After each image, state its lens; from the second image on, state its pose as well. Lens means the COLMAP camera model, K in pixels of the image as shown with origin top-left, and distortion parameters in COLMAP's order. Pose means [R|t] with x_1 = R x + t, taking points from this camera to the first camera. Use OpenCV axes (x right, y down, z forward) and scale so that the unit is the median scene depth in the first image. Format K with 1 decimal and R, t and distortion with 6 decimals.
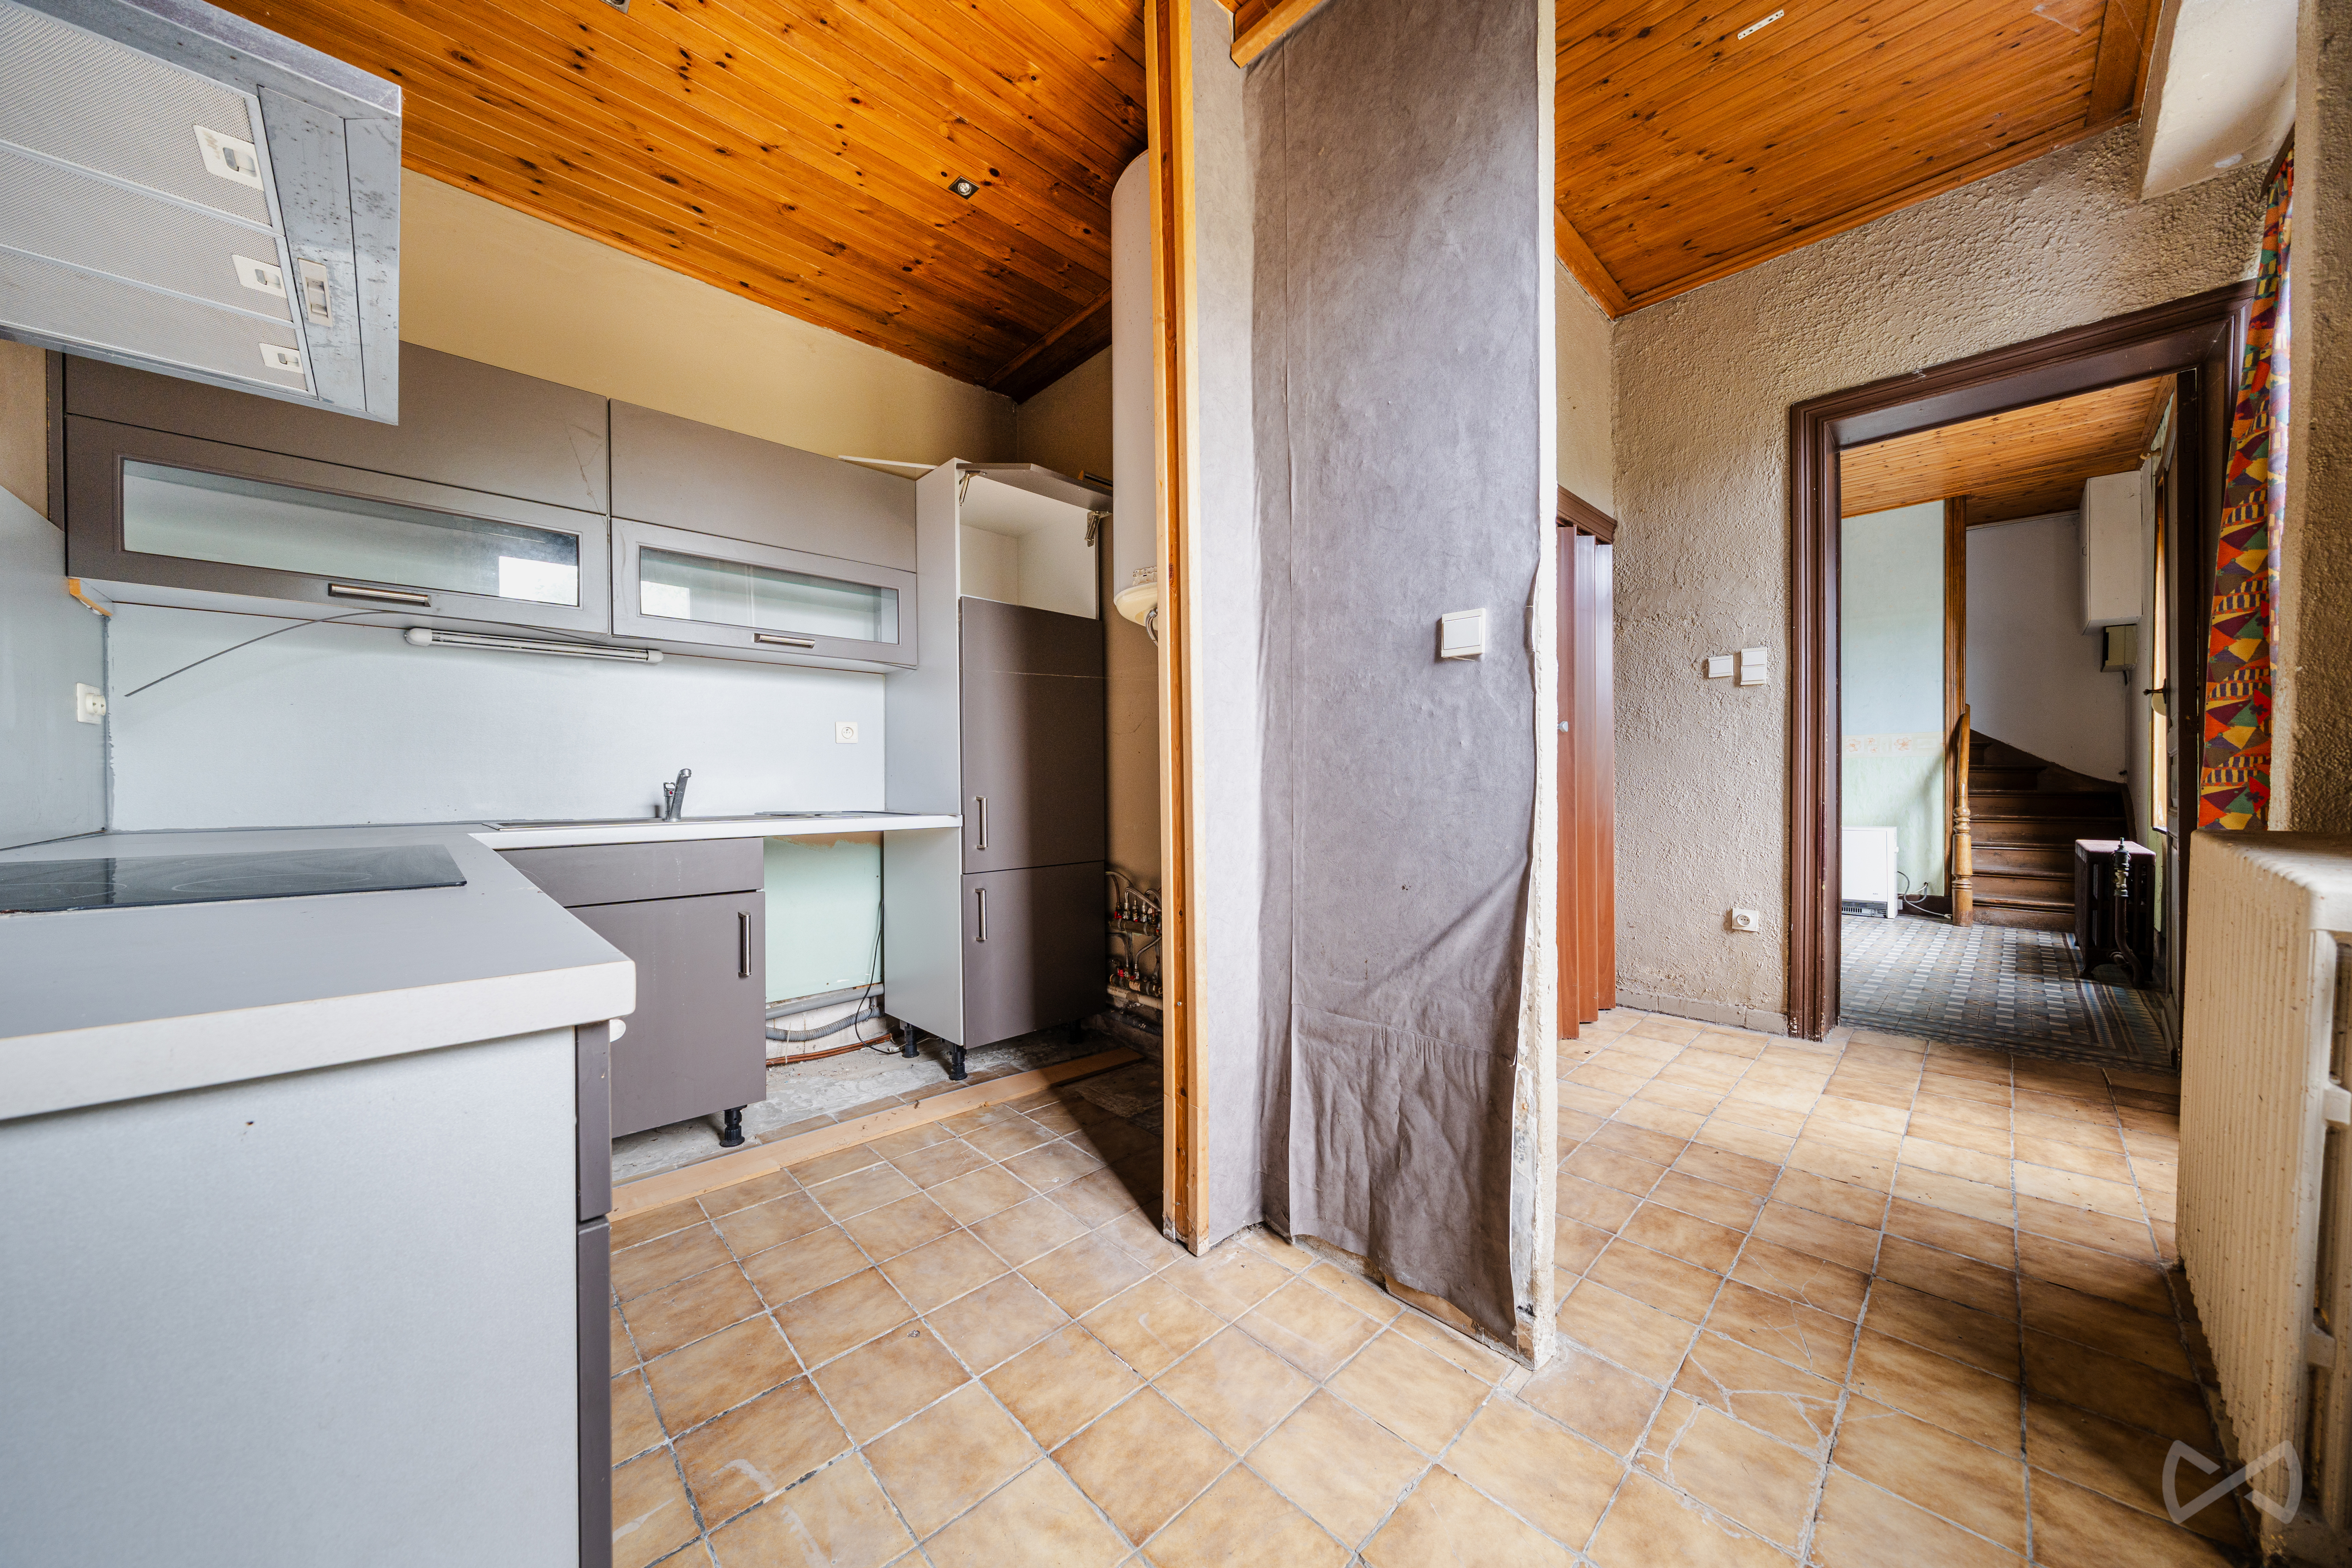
lens RADIAL K [[801.6, 0, 1165.6], [0, 801.6, 785.7], [0, 0, 1]] dist [-0.005058, -0.000363]
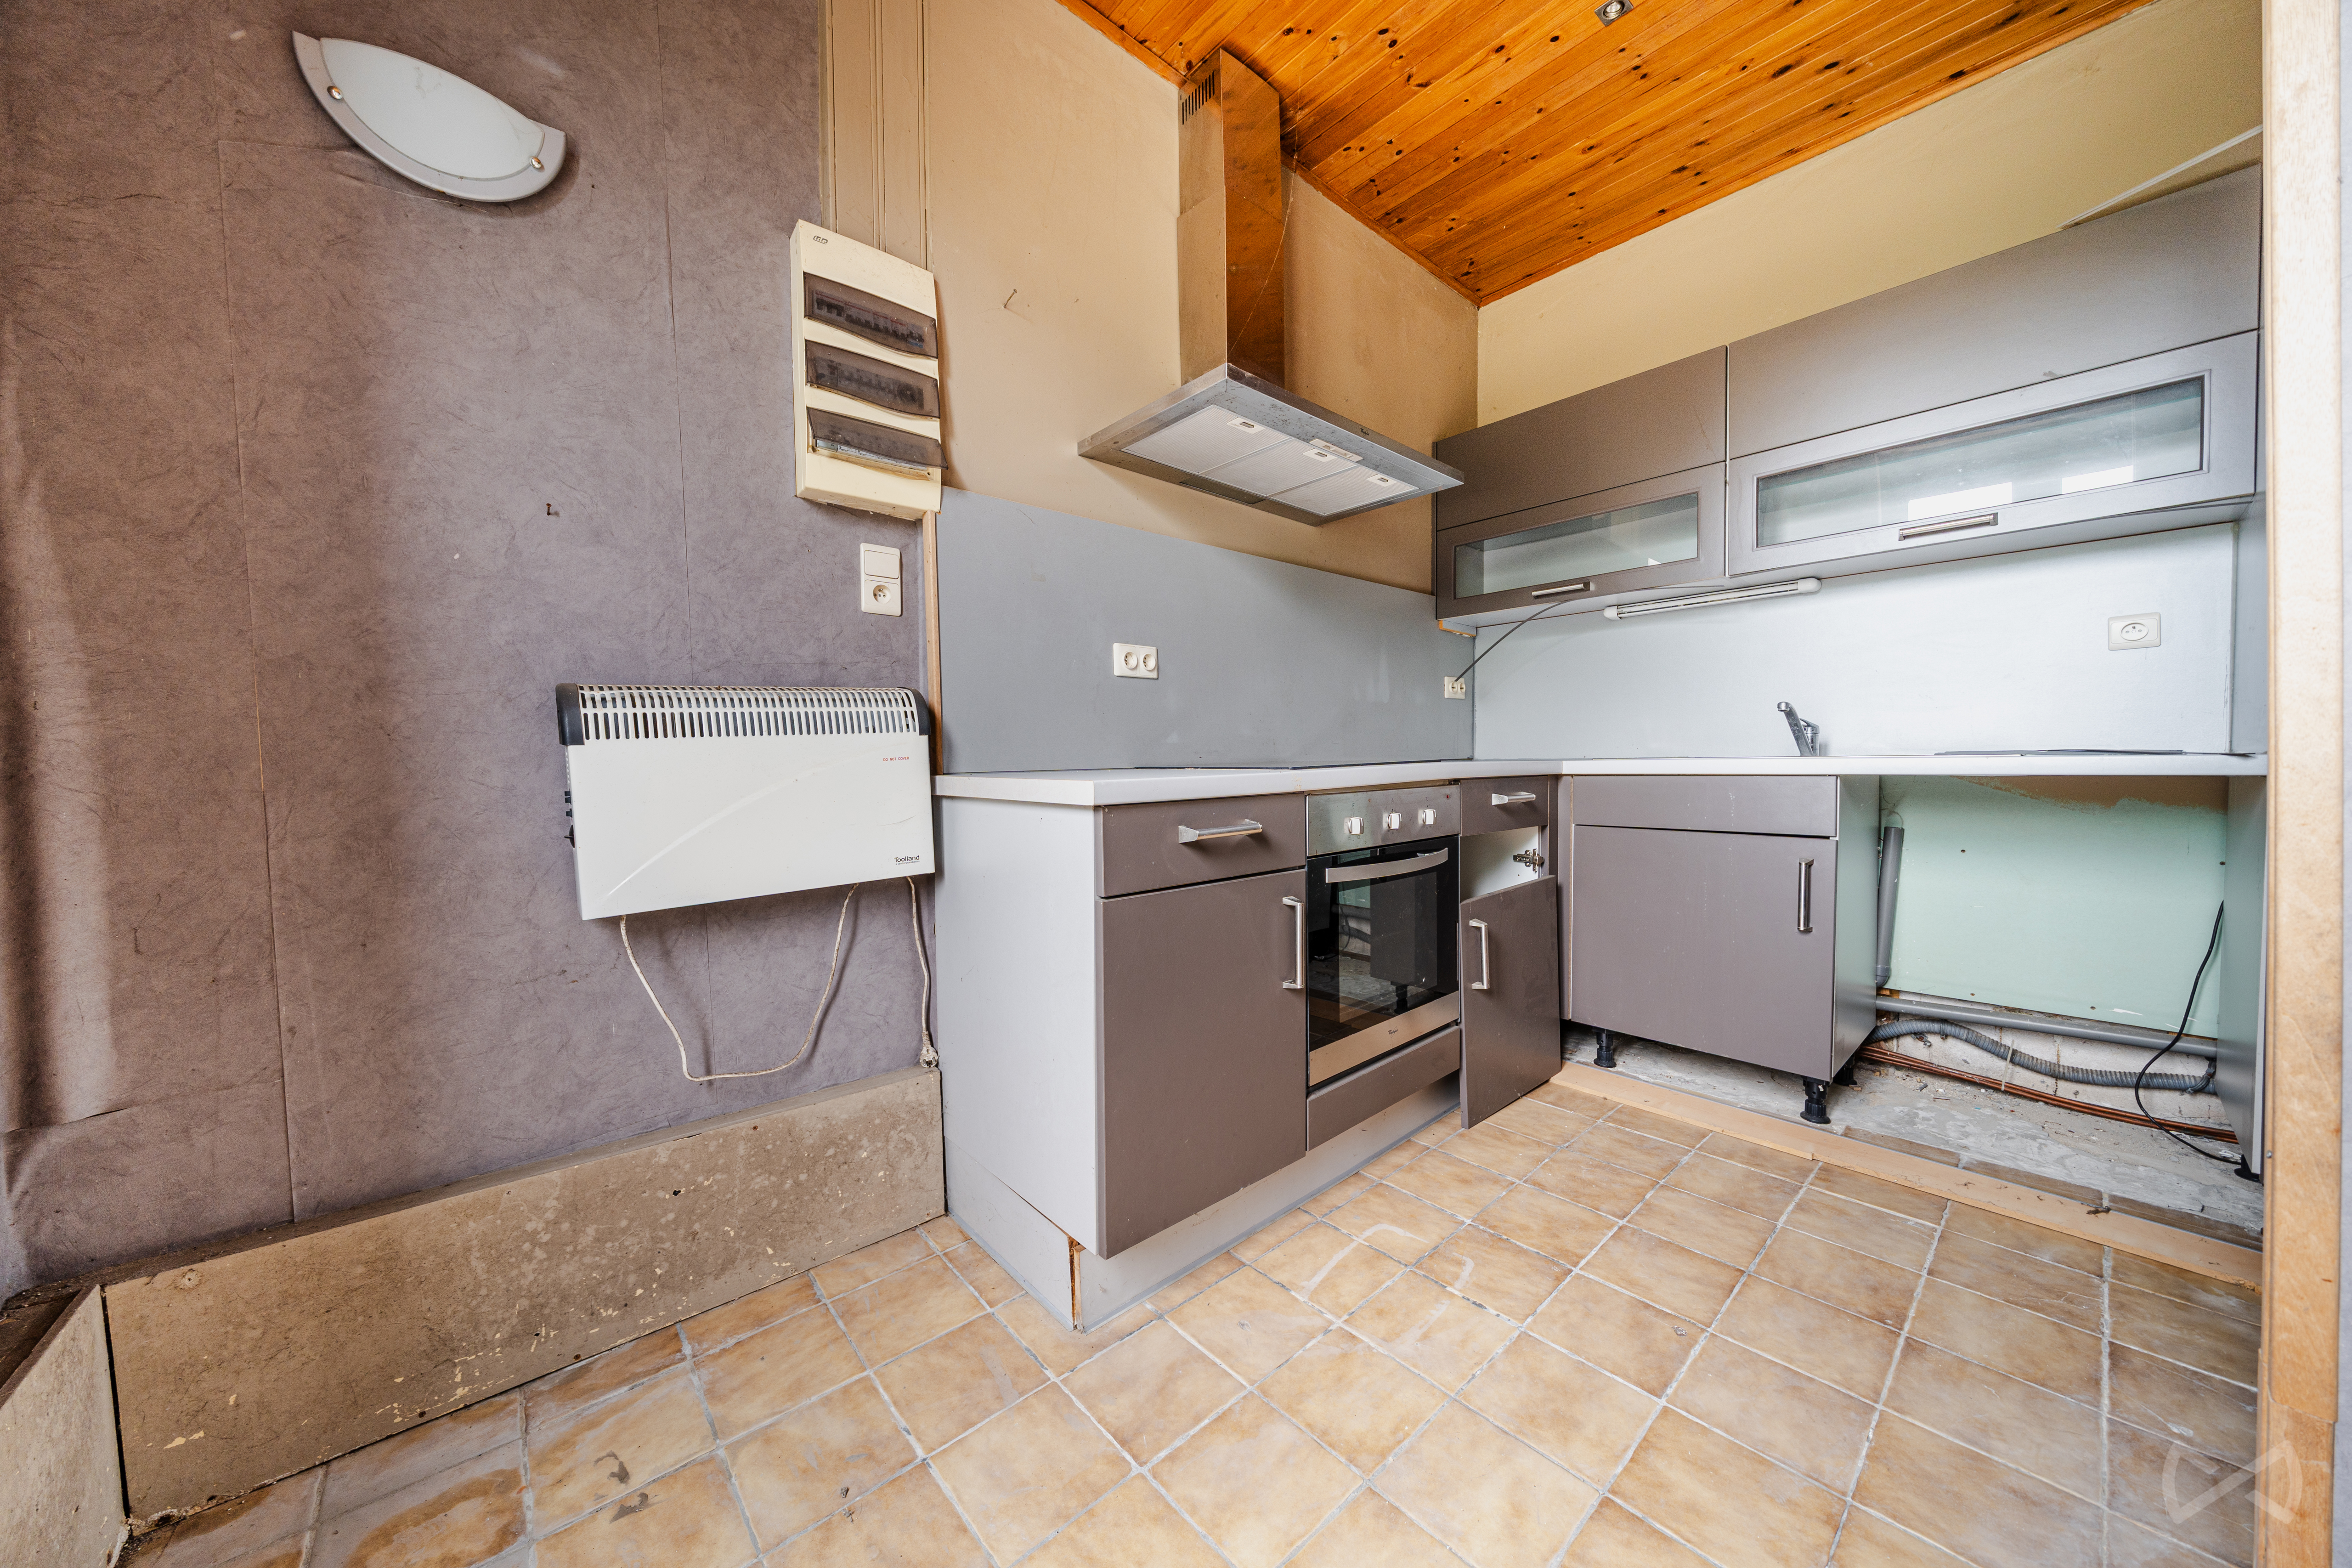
lens RADIAL K [[801.6, 0, 1167.7], [0, 801.6, 783.3], [0, 0, 1]] dist [-0.005058, -0.000363]
pose [[-0.052655, 0.033412, -0.998054, 0.391064], [0.005775, 0.999434, 0.033154, 0.040303], [0.998596, -0.004018, -0.052818, 0.342825]]
